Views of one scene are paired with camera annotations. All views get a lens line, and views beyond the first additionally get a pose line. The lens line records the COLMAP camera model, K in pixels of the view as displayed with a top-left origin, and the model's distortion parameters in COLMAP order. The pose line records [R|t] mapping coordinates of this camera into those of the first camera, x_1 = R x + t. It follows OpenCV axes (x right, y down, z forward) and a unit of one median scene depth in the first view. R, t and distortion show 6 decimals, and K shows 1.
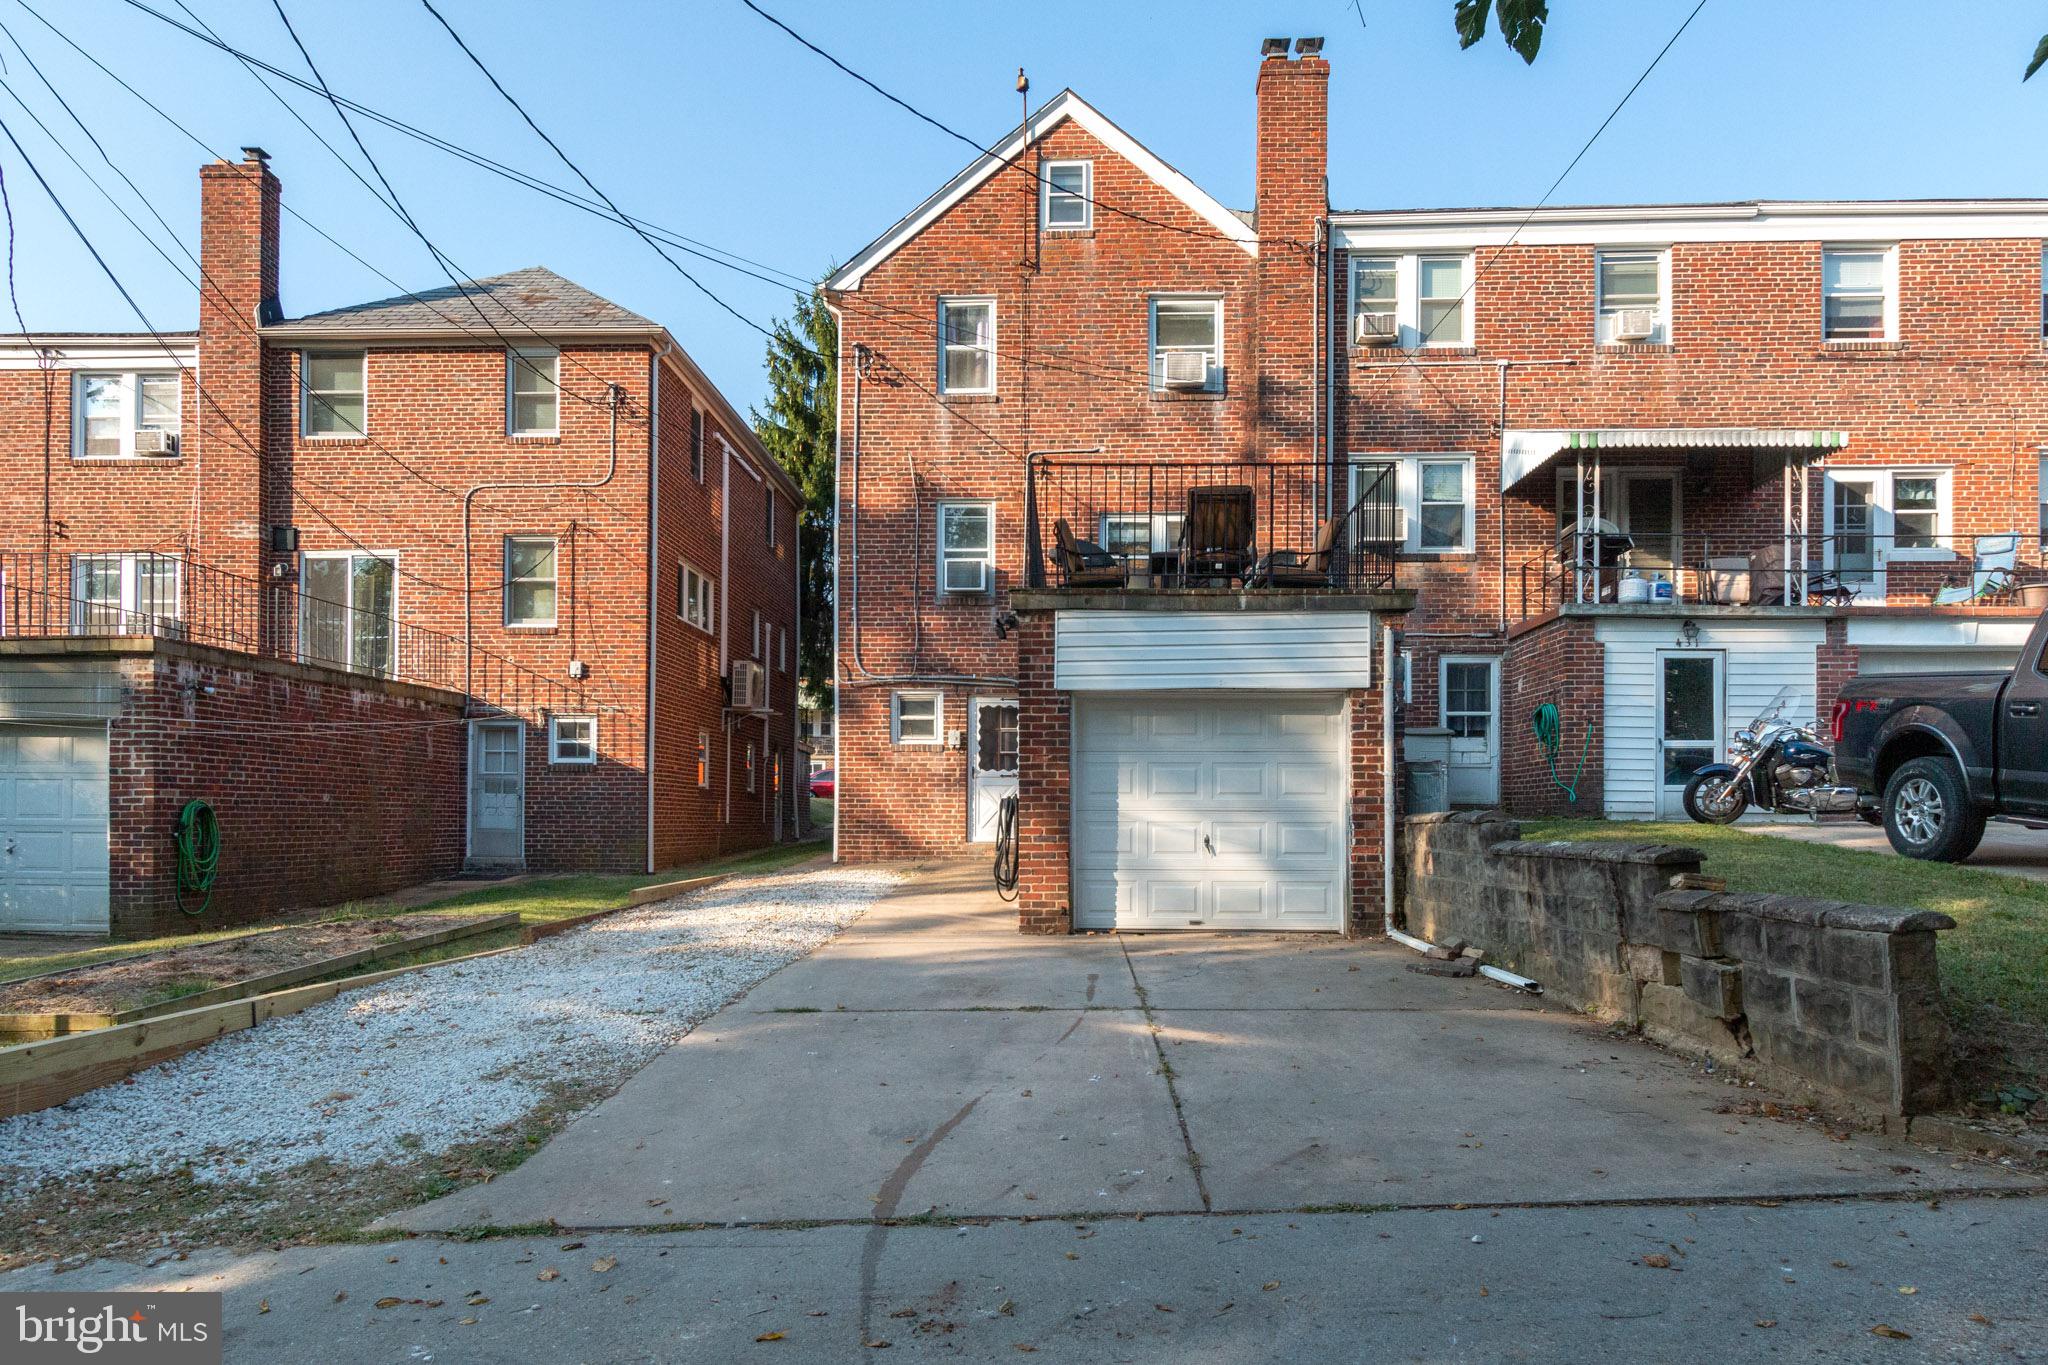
lens RADIAL K [[1248.2, 0, 1024.0], [0, 1248.2, 682.5], [0, 0, 1]] dist [0.001757, -0.000293]
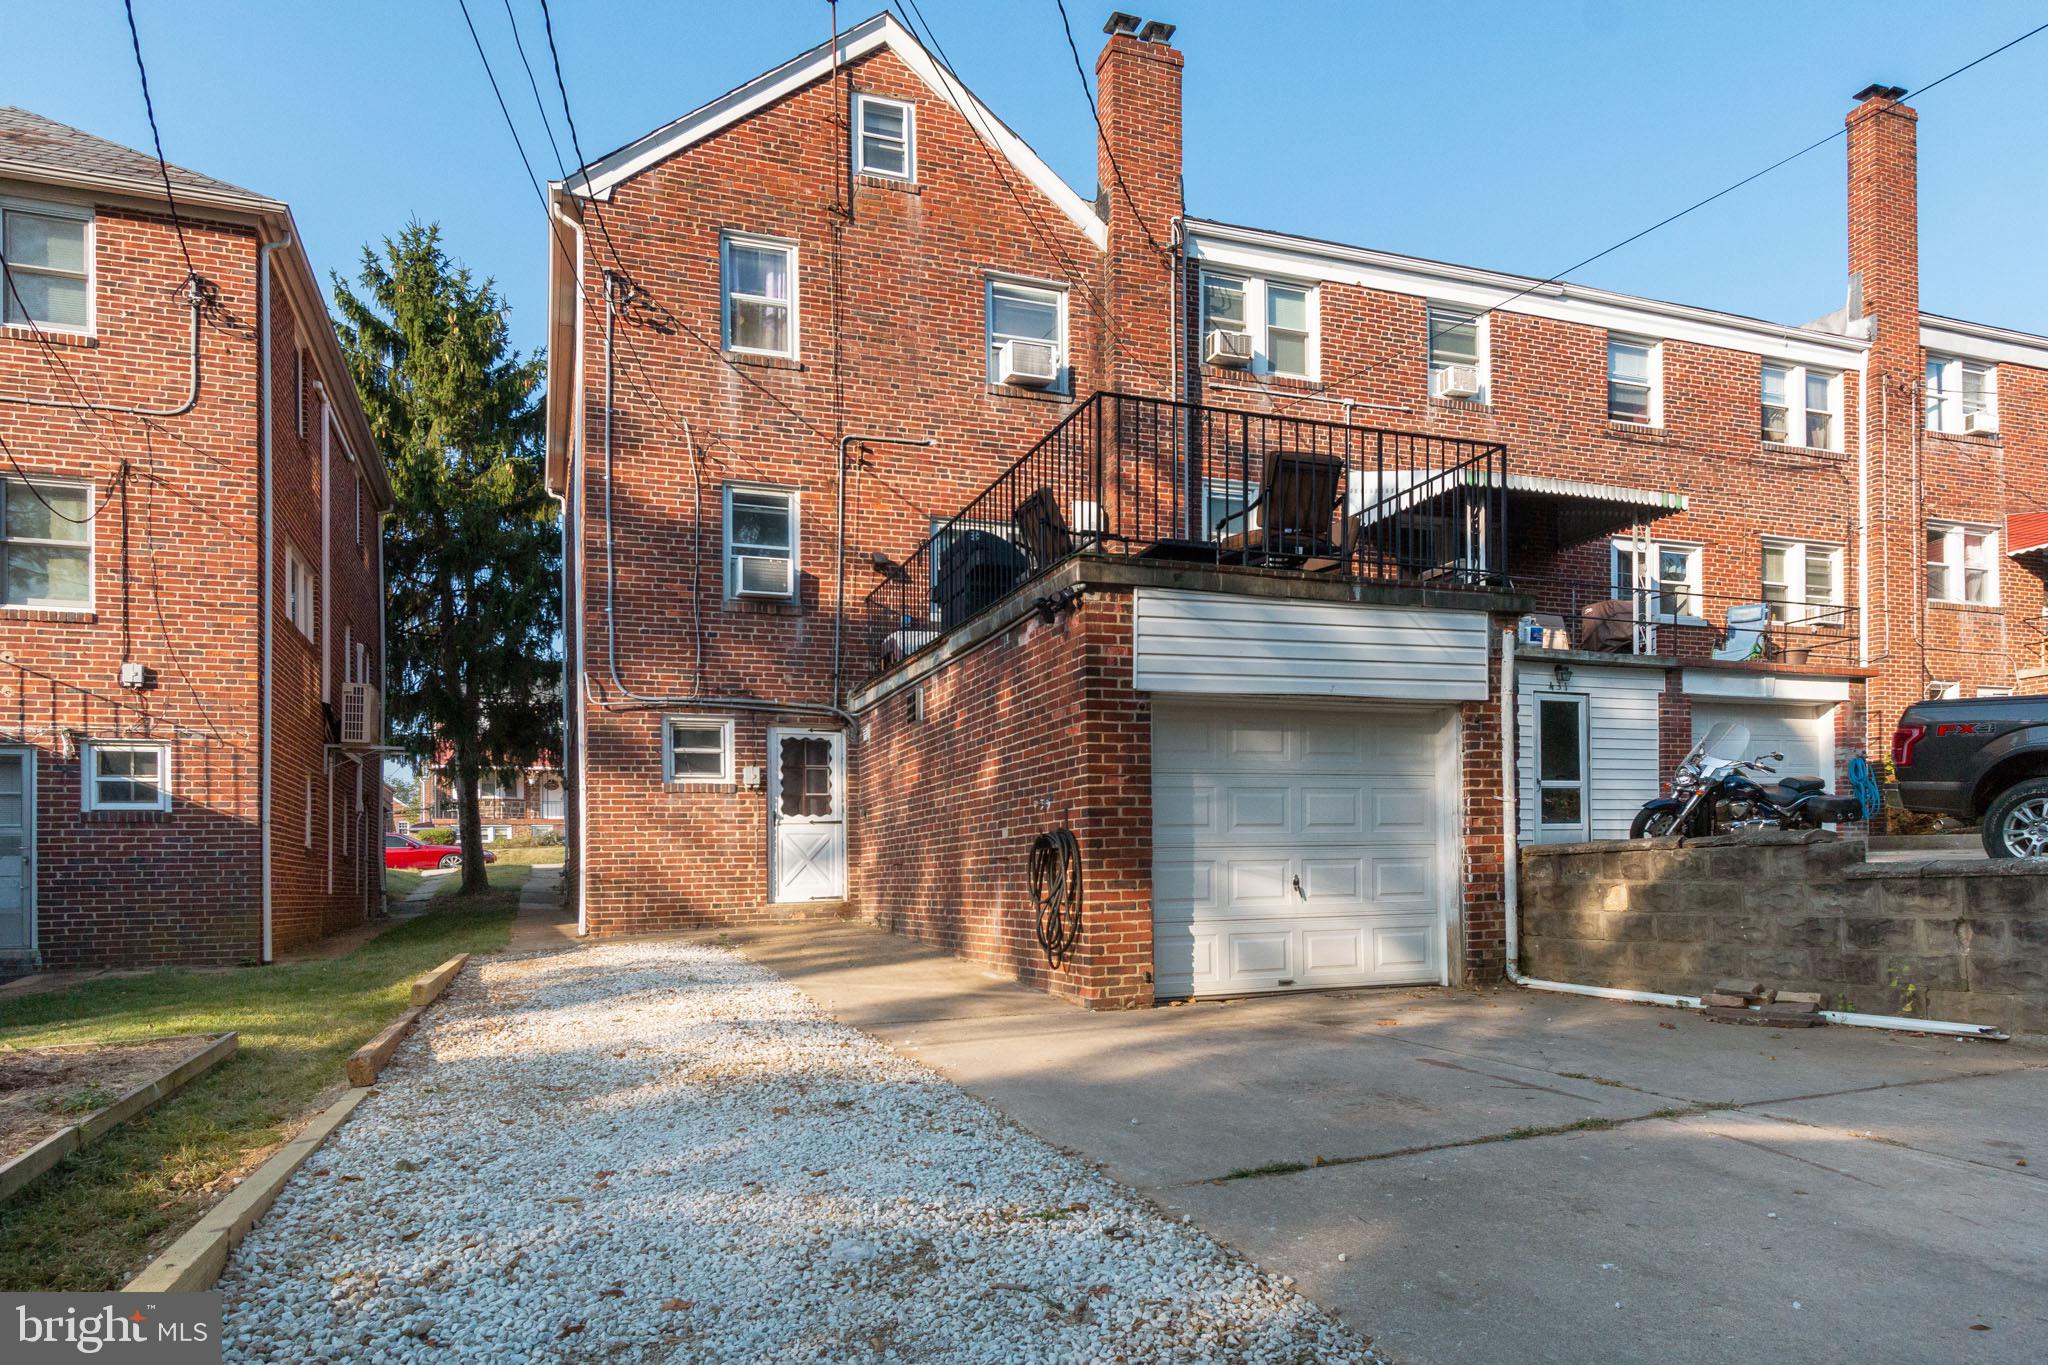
lens RADIAL K [[1167.1, 0, 1026.4], [0, 1167.1, 787.0], [0, 0, 1]] dist [0.004111, -0.000467]
pose [[0.908363, 0.012316, 0.418002, -0.218794], [-0.022039, 0.999587, 0.018442, 0.034929], [-0.417602, -0.025964, 0.908259, 0.245514]]
